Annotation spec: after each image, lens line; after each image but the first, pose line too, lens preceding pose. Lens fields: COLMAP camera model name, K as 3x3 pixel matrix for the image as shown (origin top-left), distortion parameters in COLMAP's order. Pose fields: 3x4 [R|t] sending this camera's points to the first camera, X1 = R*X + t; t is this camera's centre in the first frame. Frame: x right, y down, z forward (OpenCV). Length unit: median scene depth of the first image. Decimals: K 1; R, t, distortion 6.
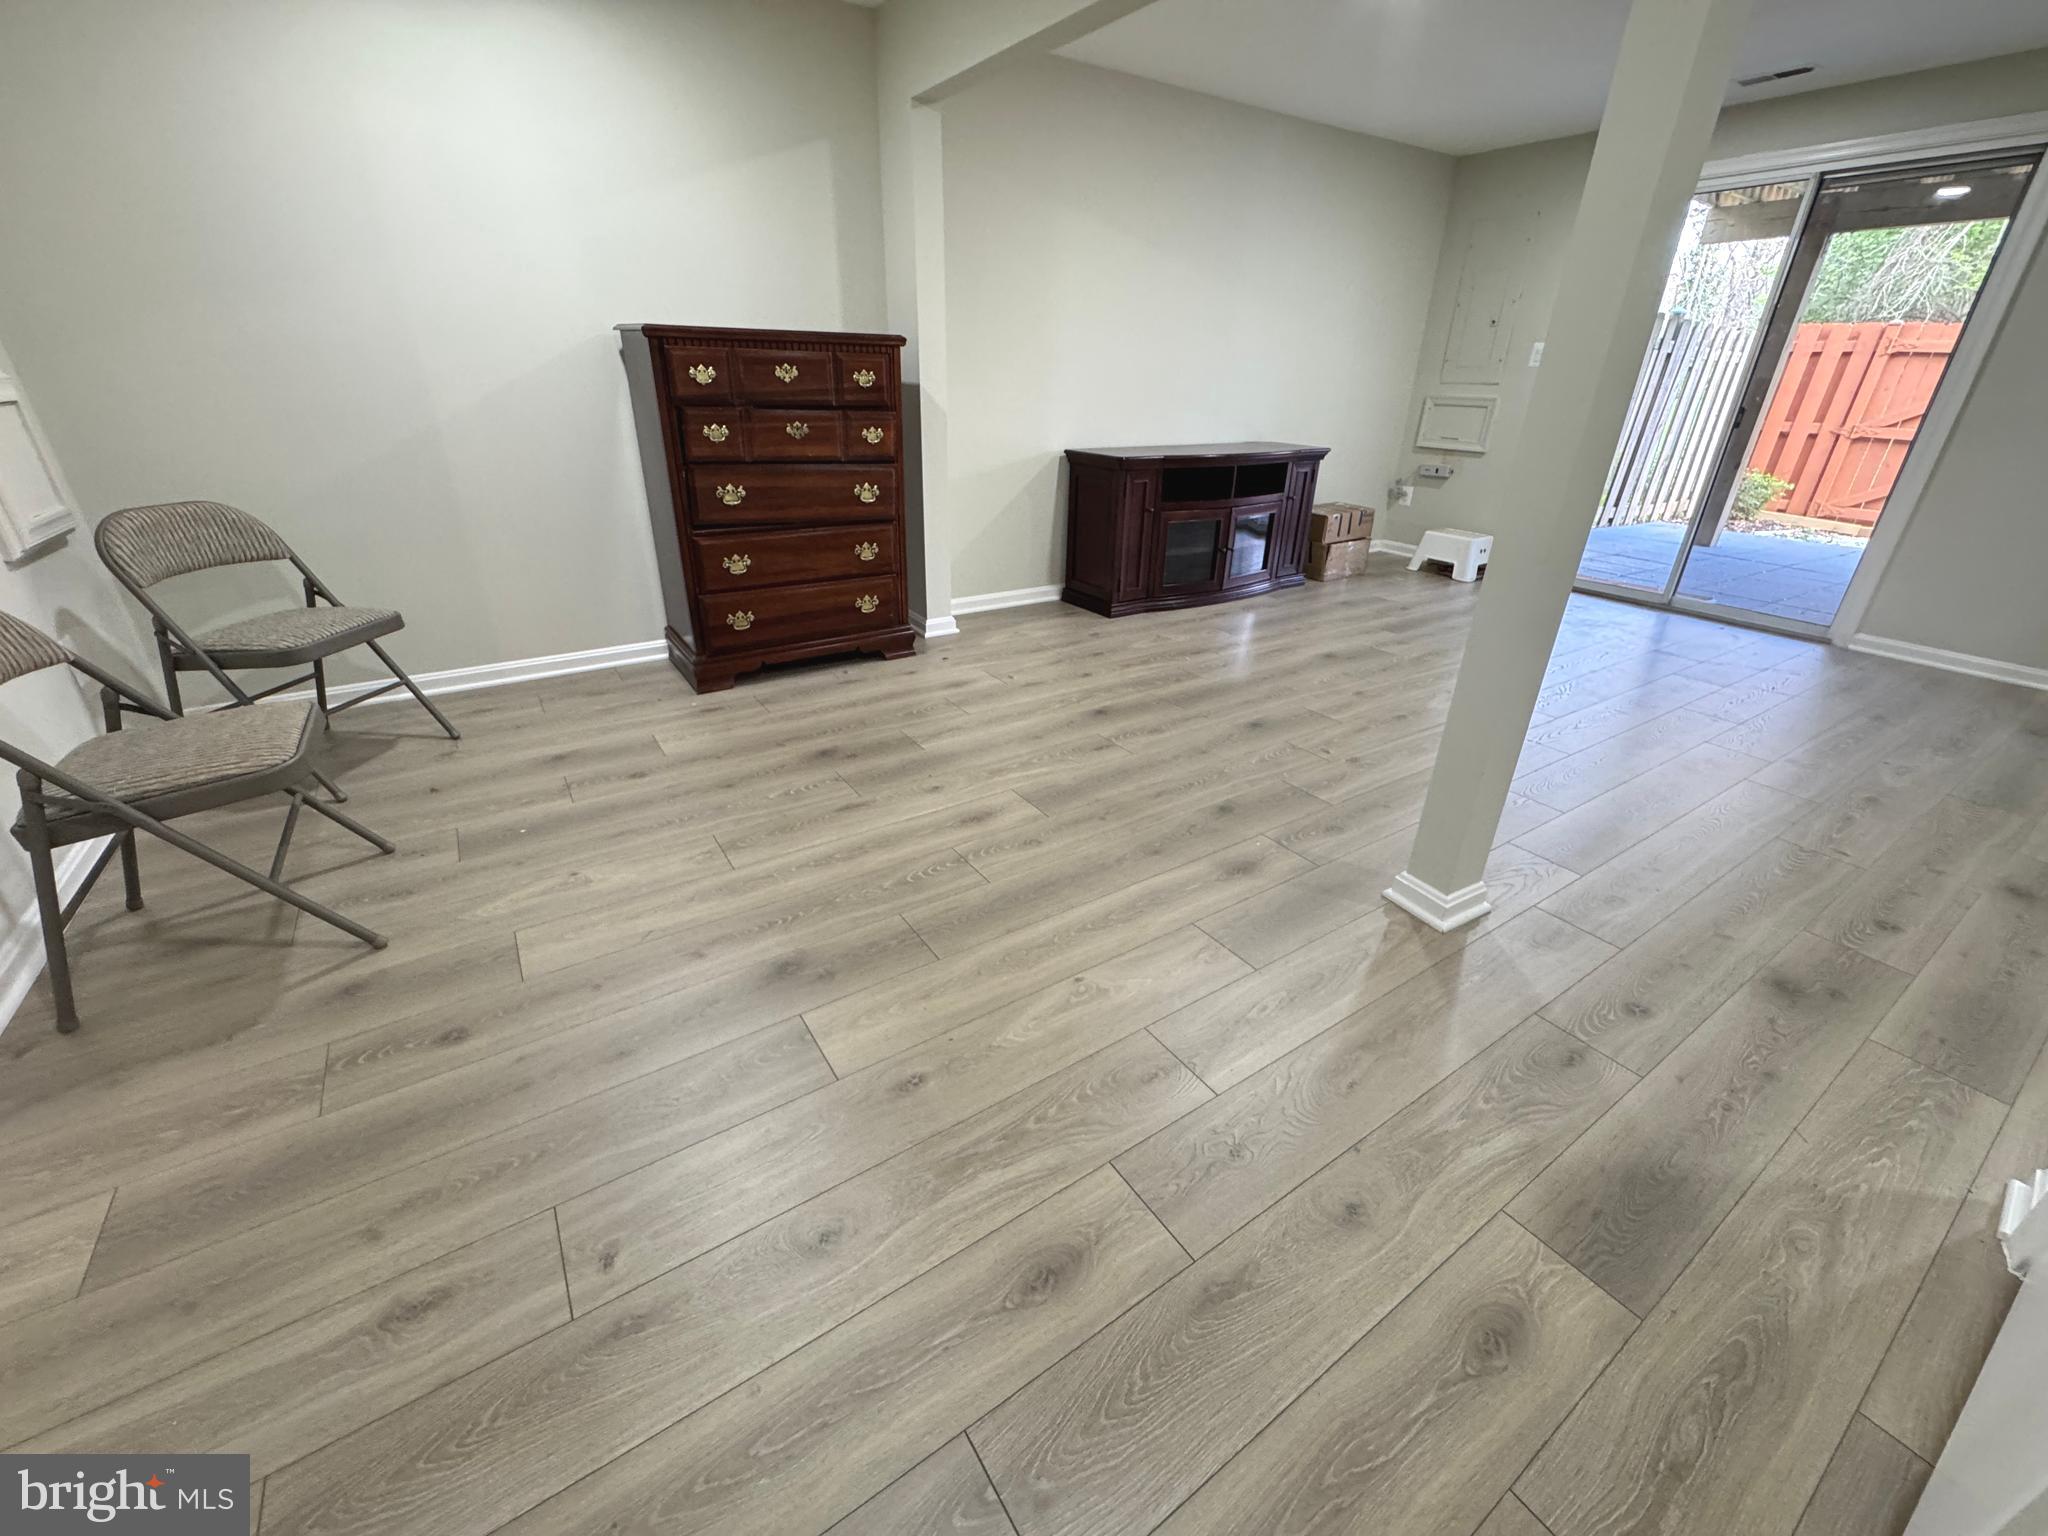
lens RADIAL K [[817.8, 0, 1030.5], [0, 817.8, 765.6], [0, 0, 1]] dist [-0.001102, -0.000518]
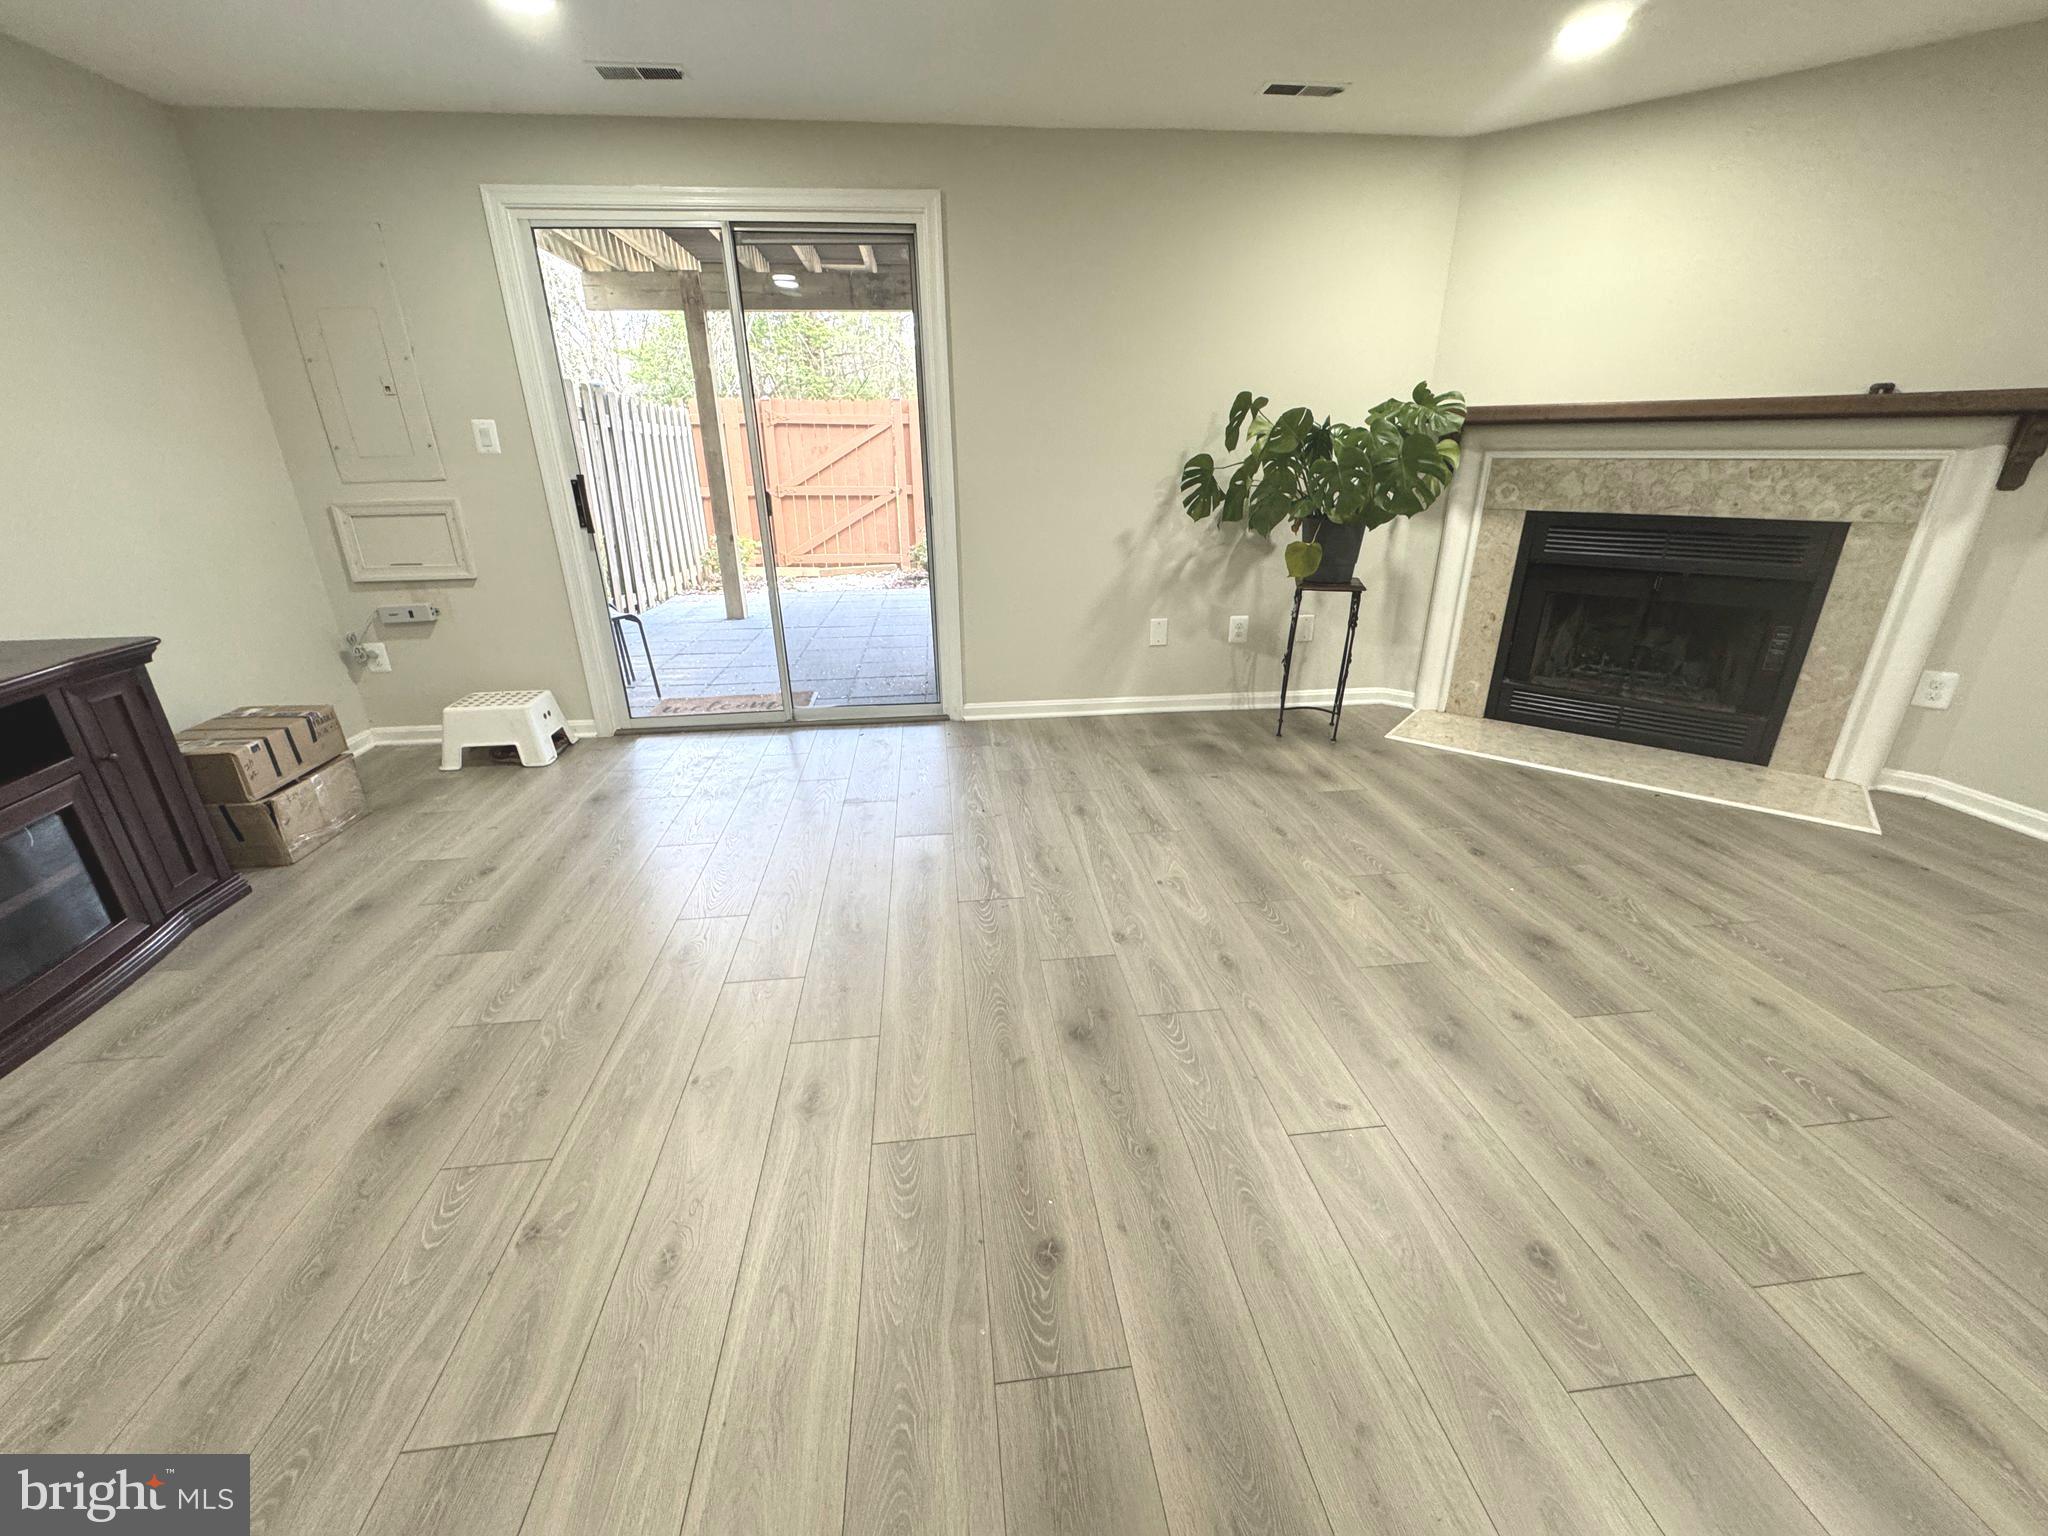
lens RADIAL K [[817.8, 0, 1023.3], [0, 817.8, 765.8], [0, 0, 1]] dist [-0.001102, -0.000518]
pose [[0.458248, -0.350772, 0.816681, 0.187333], [0.407577, 0.899463, 0.157632, -0.193625], [-0.789867, 0.260626, 0.555144, 0.364468]]
